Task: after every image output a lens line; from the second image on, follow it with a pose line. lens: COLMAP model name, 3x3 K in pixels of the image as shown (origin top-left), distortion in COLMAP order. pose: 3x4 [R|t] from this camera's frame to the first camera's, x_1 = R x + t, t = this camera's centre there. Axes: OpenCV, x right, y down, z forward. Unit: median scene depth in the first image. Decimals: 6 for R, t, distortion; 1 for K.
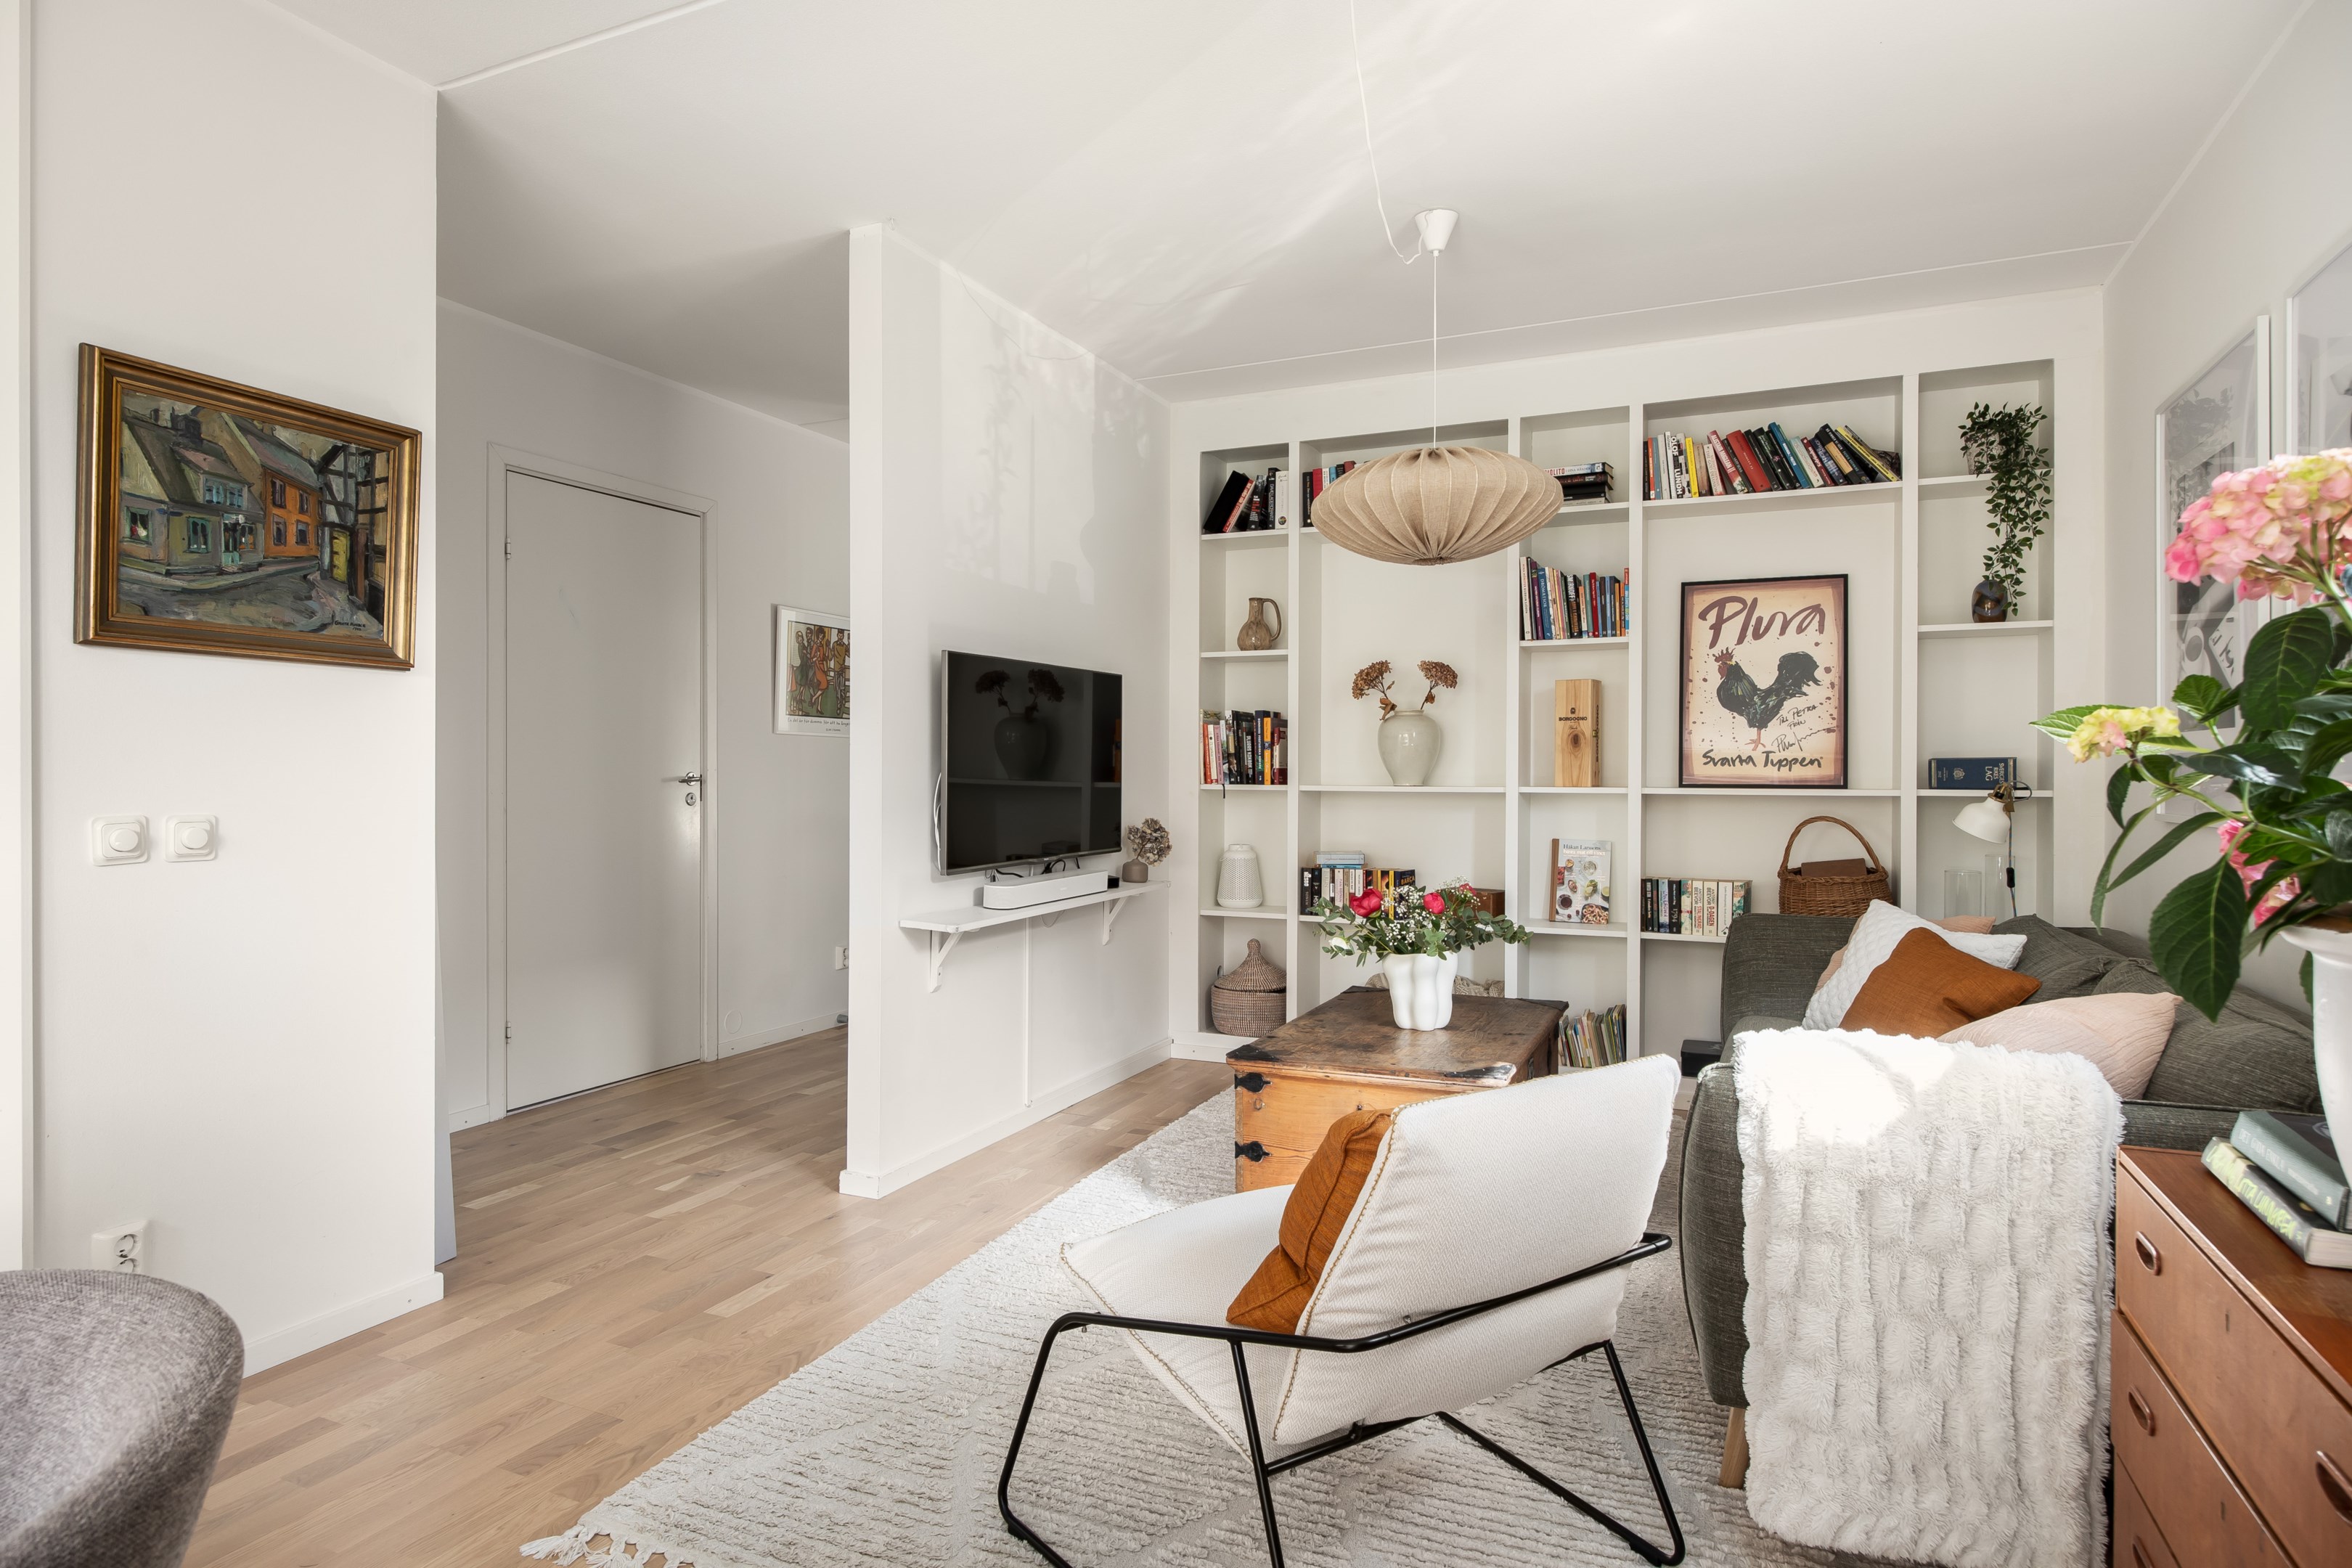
lens RADIAL K [[1273.3, 0, 1176.0], [0, 1273.3, 784.0], [0, 0, 1]] dist [-0.009438, 0.001840]
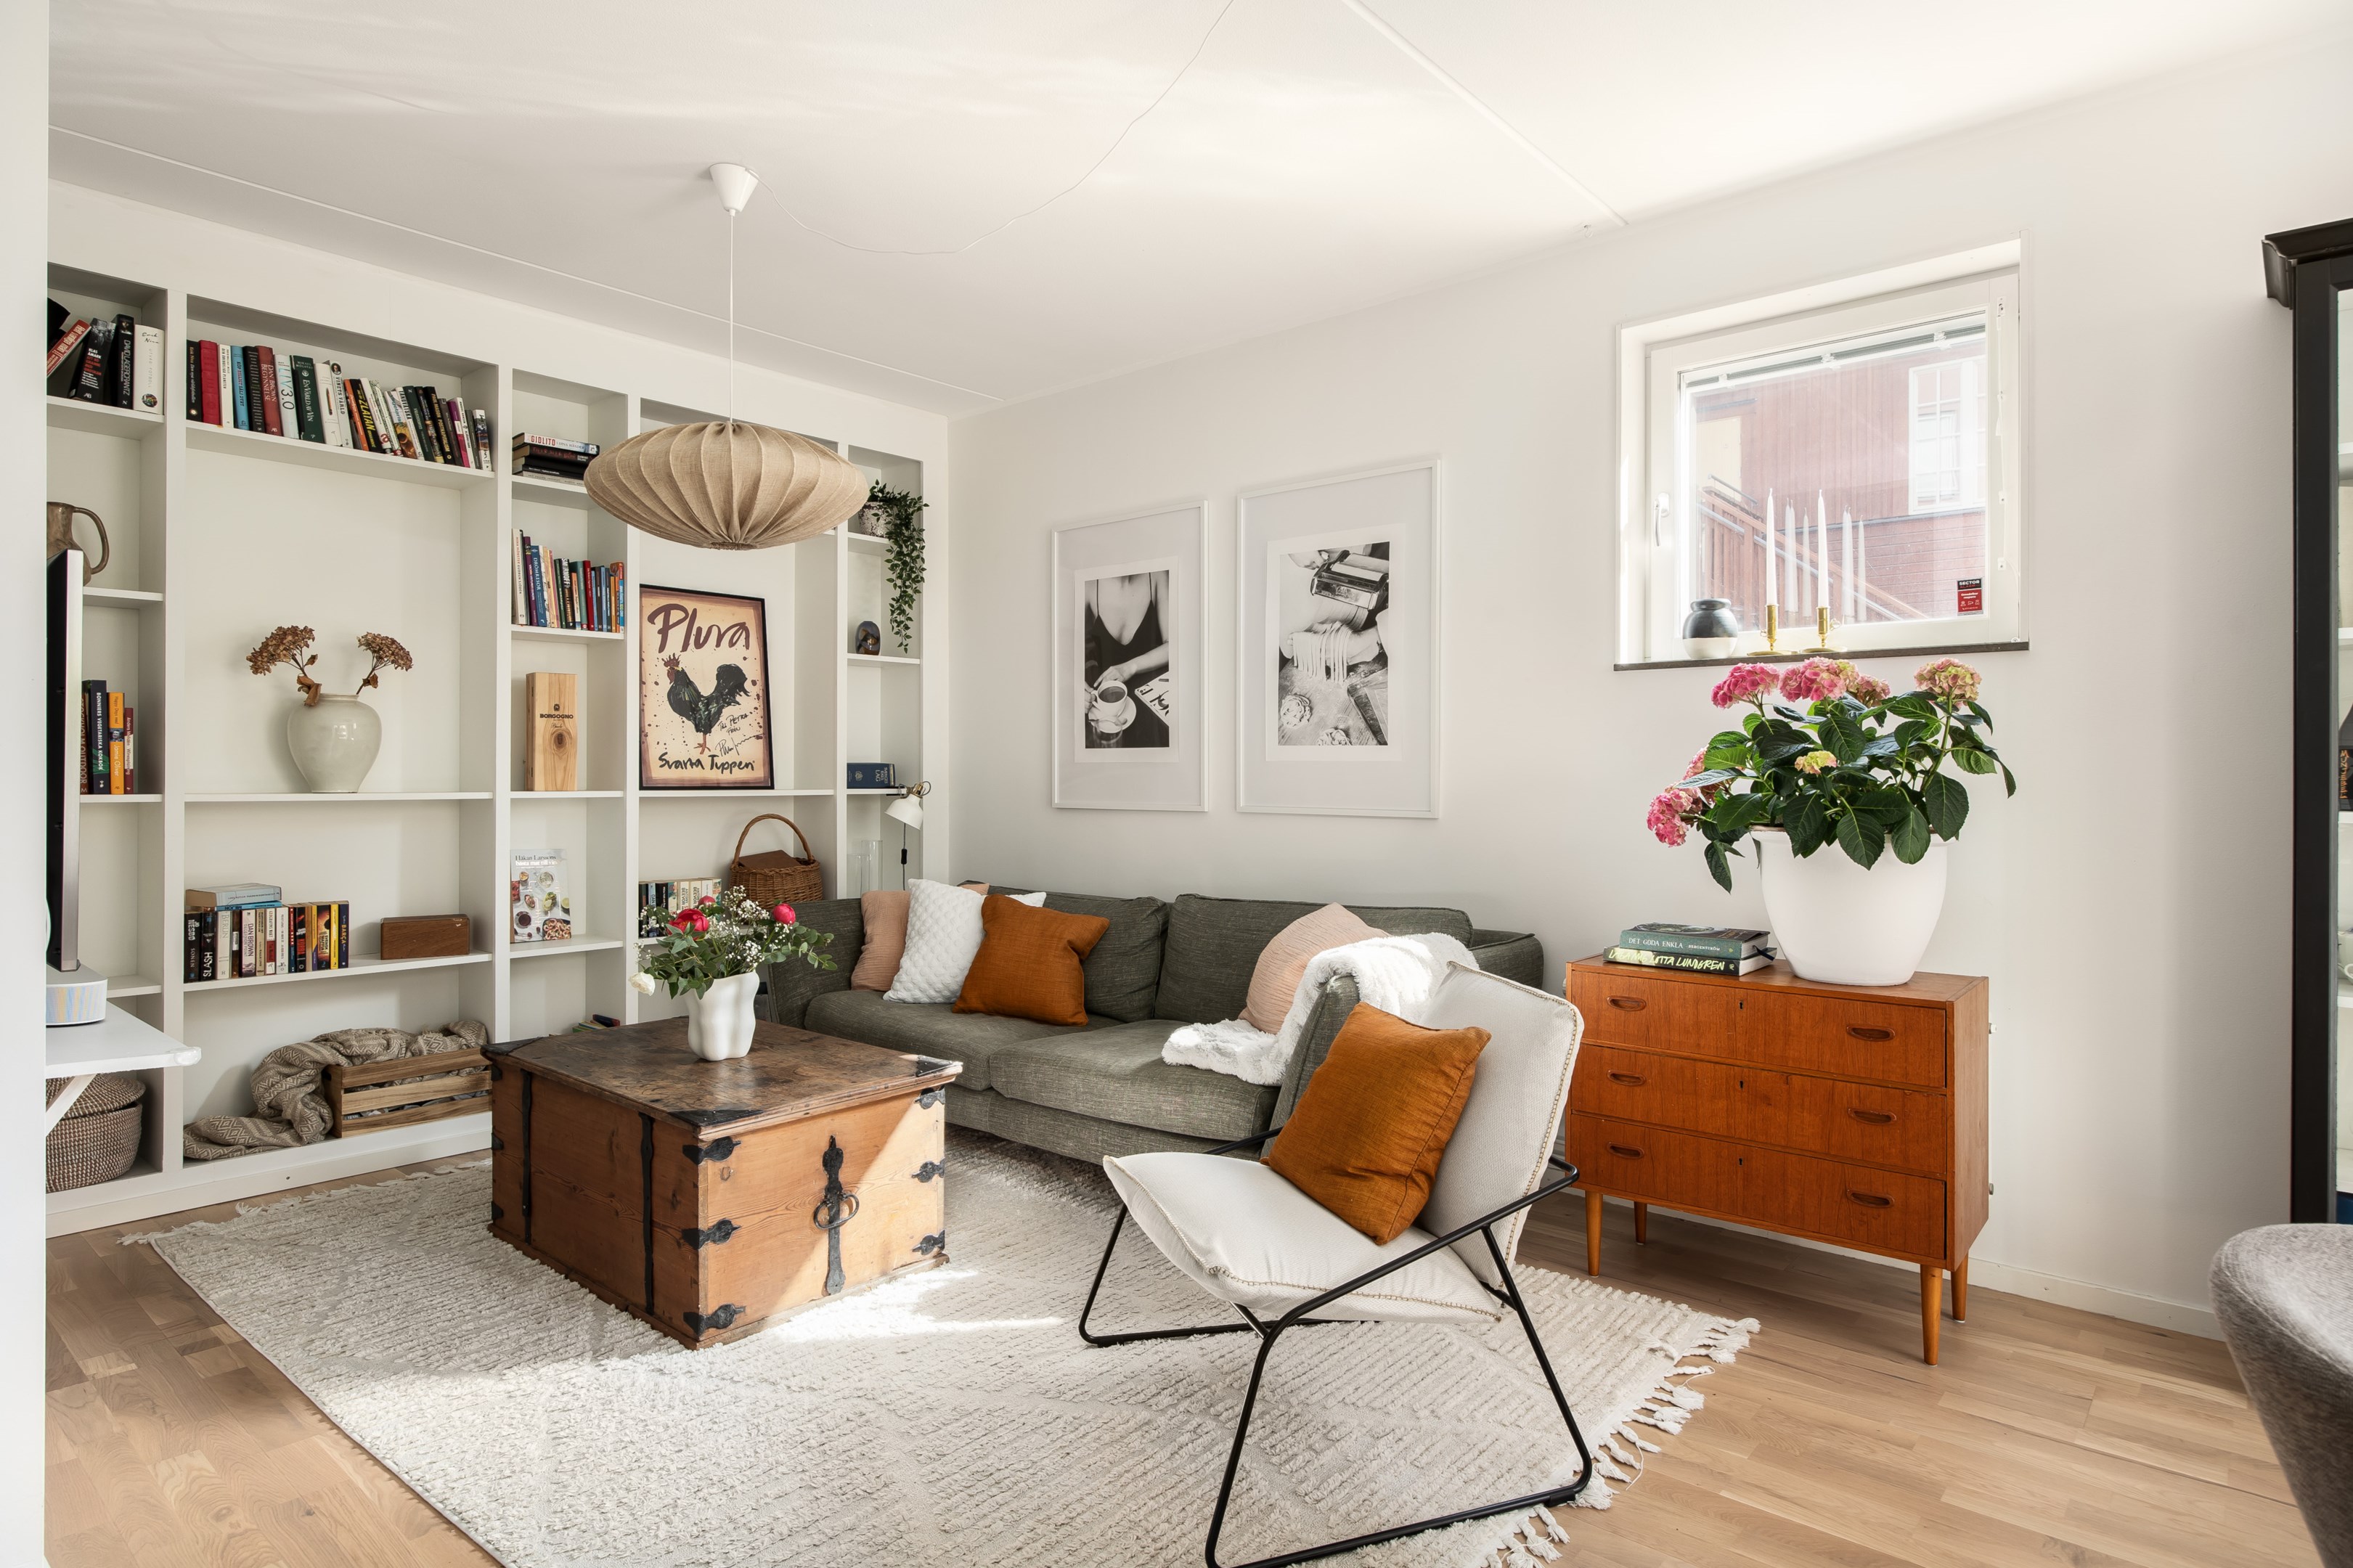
lens RADIAL K [[1273.8, 0, 1176.5], [0, 1273.8, 784.0], [0, 0, 1]] dist [-0.009438, 0.001840]
pose [[0.291739, -0.007892, 0.956465, -0.436088], [0.007883, 0.999952, 0.005846, -0.004638], [-0.956465, 0.005834, 0.291788, 0.316291]]
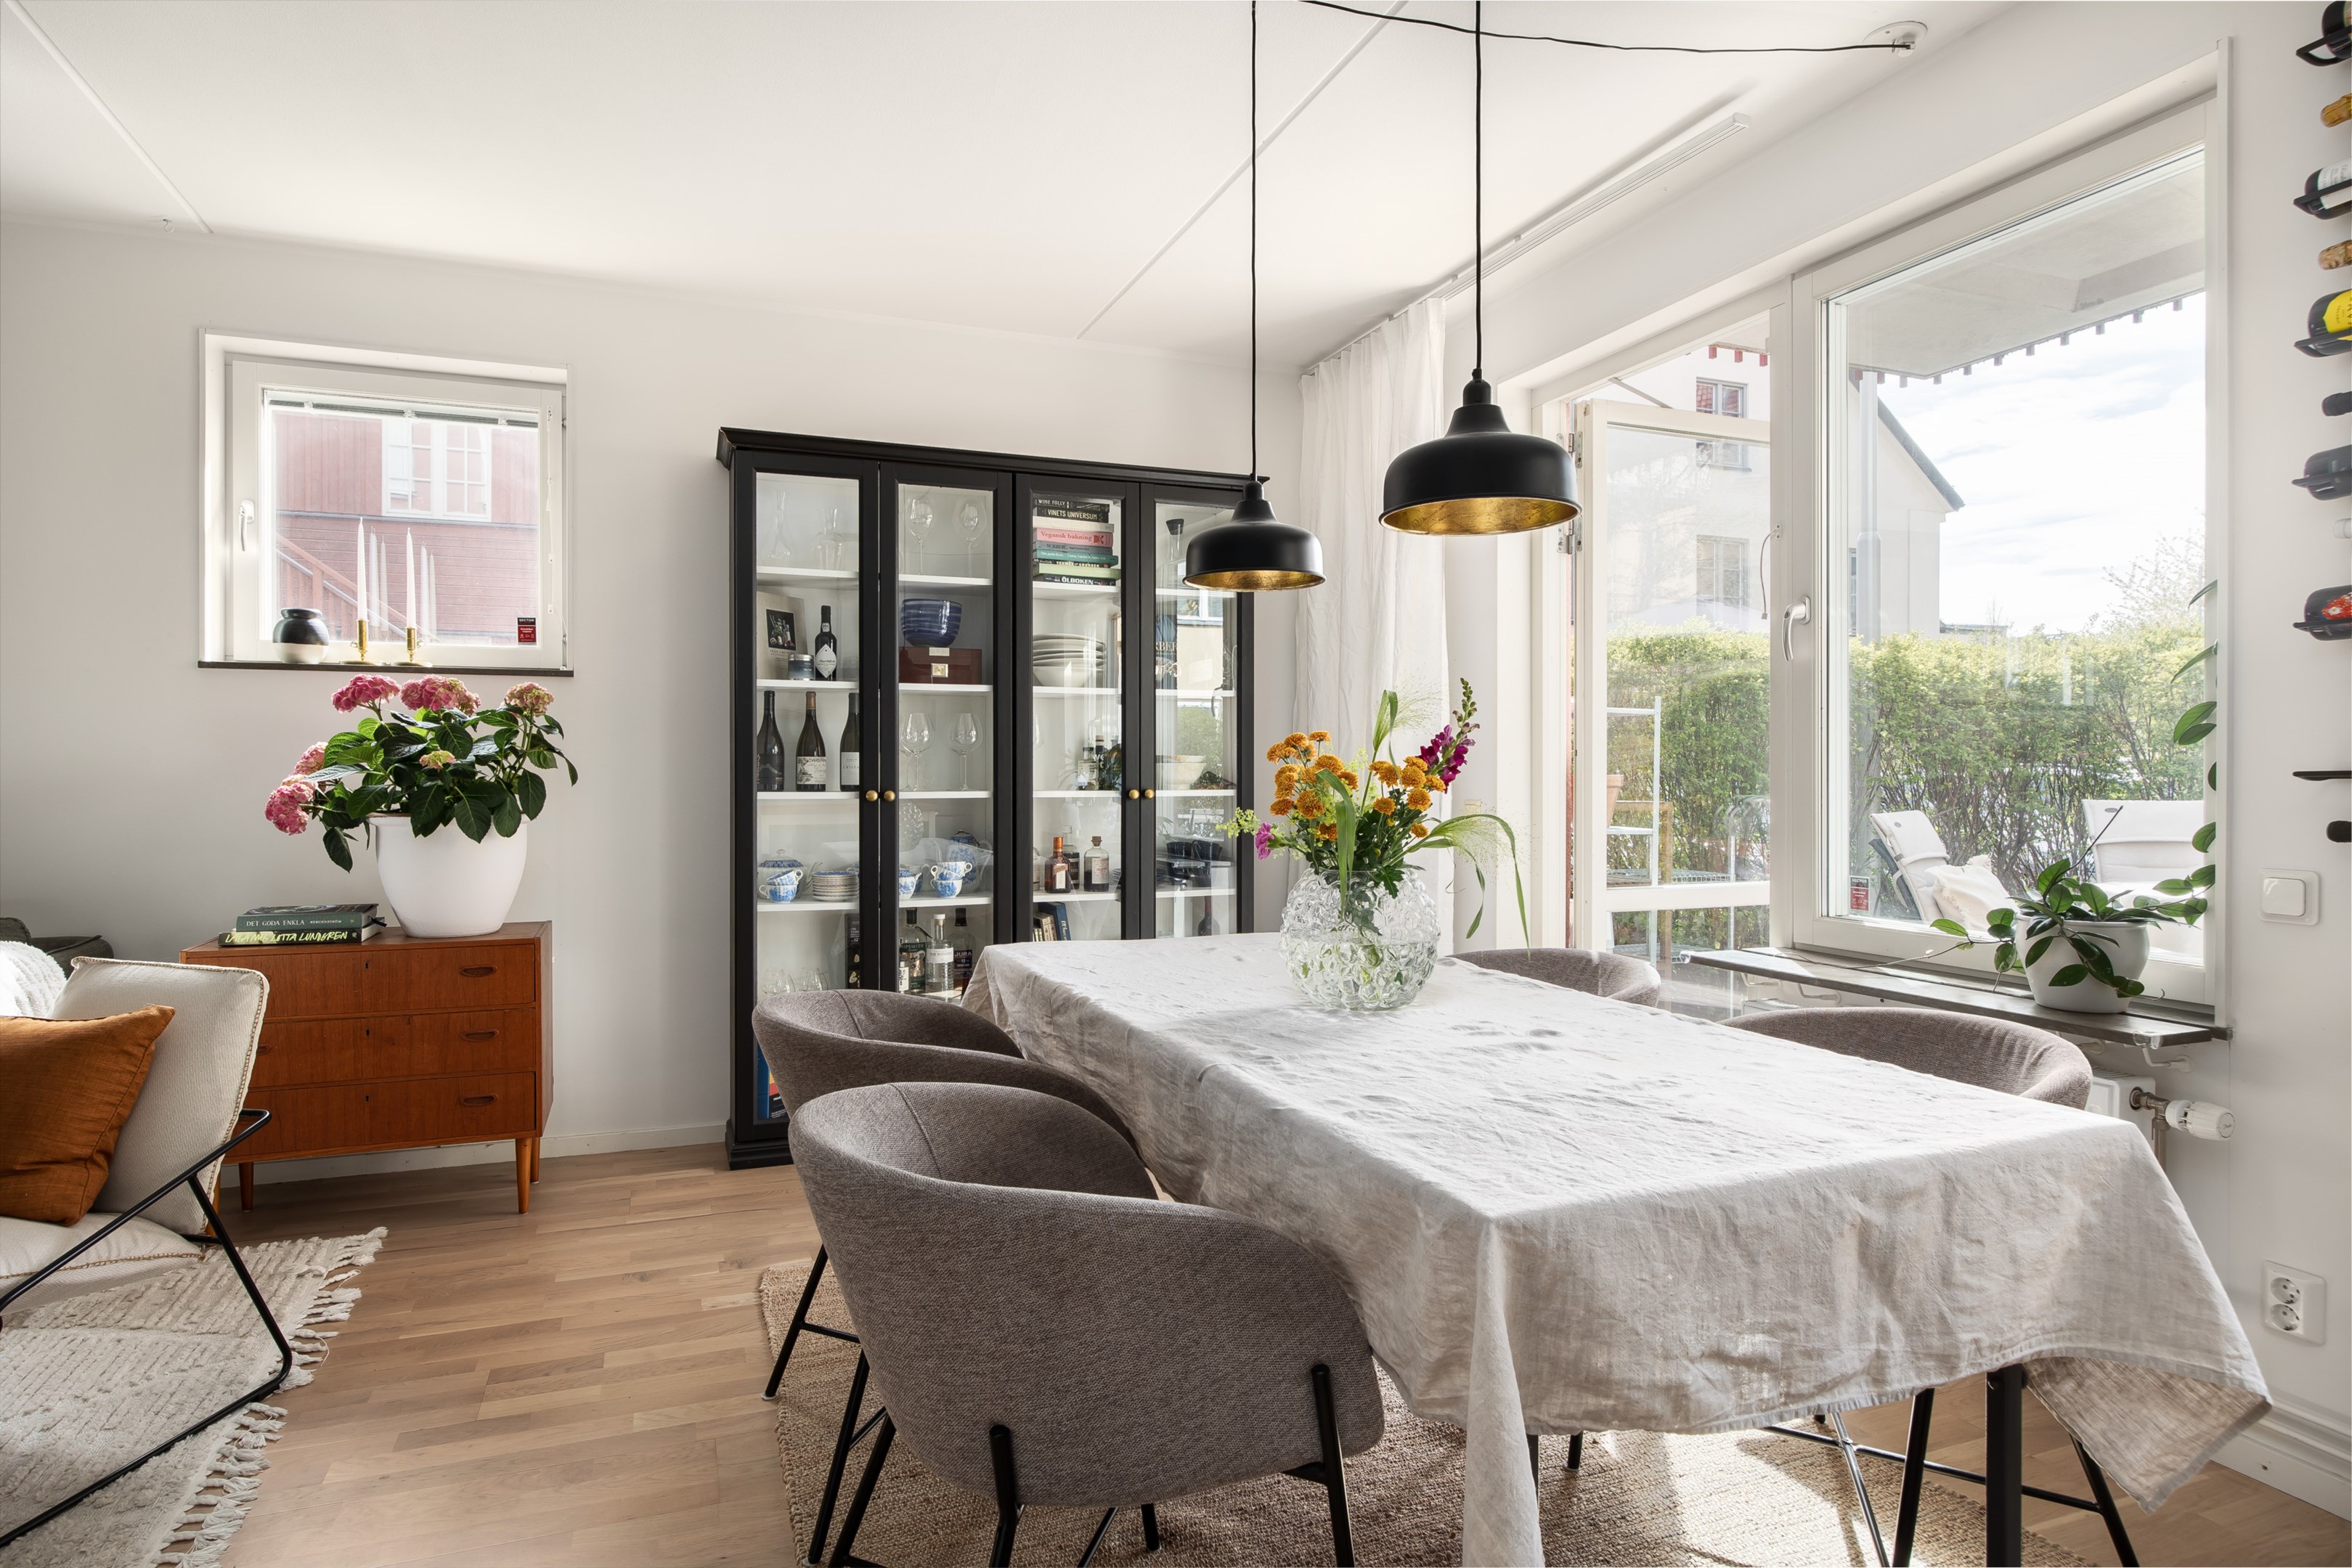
lens RADIAL K [[1360.6, 0, 1161.7], [0, 1360.6, 760.4], [0, 0, 1]] dist [0.017418, -0.000602]
pose [[-0.704505, 0.002398, 0.709695, -0.768766], [0.003963, 0.999992, 0.000555, -0.008952], [-0.709688, 0.003204, -0.704508, 0.553727]]
